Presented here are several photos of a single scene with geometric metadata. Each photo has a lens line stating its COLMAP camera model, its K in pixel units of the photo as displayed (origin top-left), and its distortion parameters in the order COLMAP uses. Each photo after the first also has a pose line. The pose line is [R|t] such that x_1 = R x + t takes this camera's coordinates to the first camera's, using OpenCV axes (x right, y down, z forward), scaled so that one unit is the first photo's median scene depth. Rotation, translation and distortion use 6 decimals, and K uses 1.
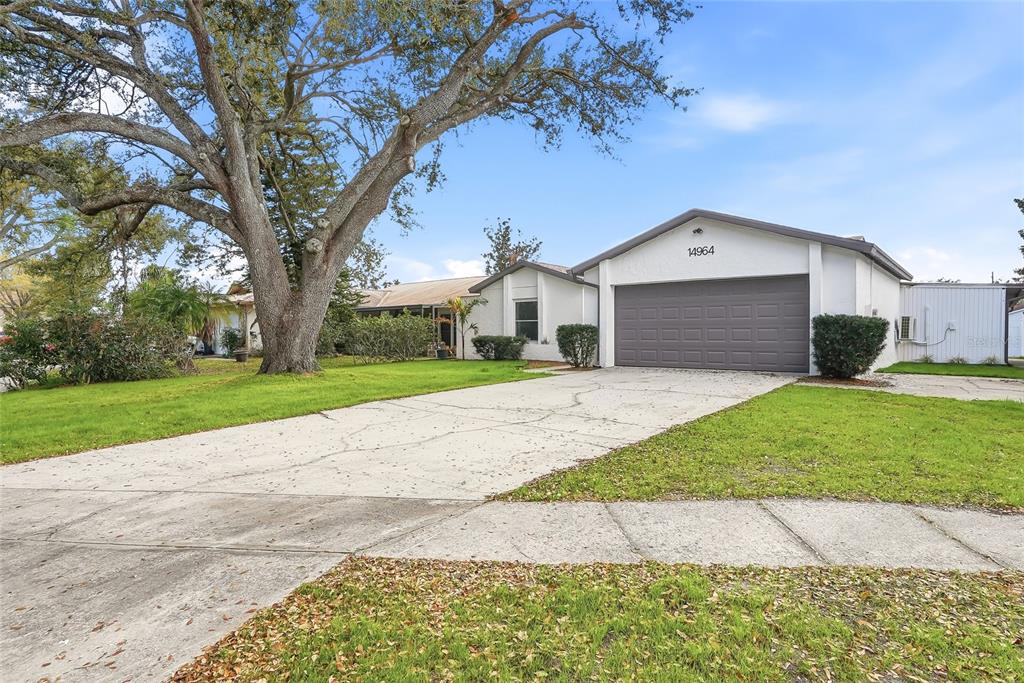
lens RADIAL K [[562.4, 0, 512.2], [0, 562.4, 336.2], [0, 0, 1]] dist [-0.024801, 0.000094]
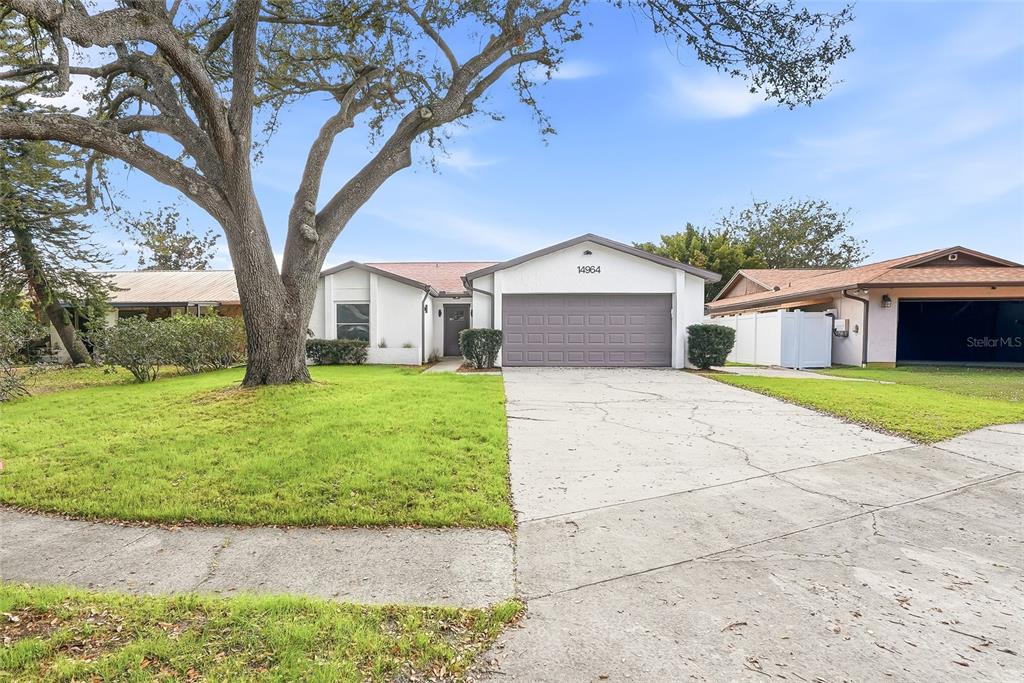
lens RADIAL K [[579.8, 0, 453.3], [0, 579.8, 341.2], [0, 0, 1]] dist [-0.004063, 0.000009]
pose [[0.831860, 0.002240, 0.554980, -0.595561], [-0.001807, 0.999997, -0.001329, 0.004402], [-0.554982, 0.000102, 0.831862, 0.126487]]
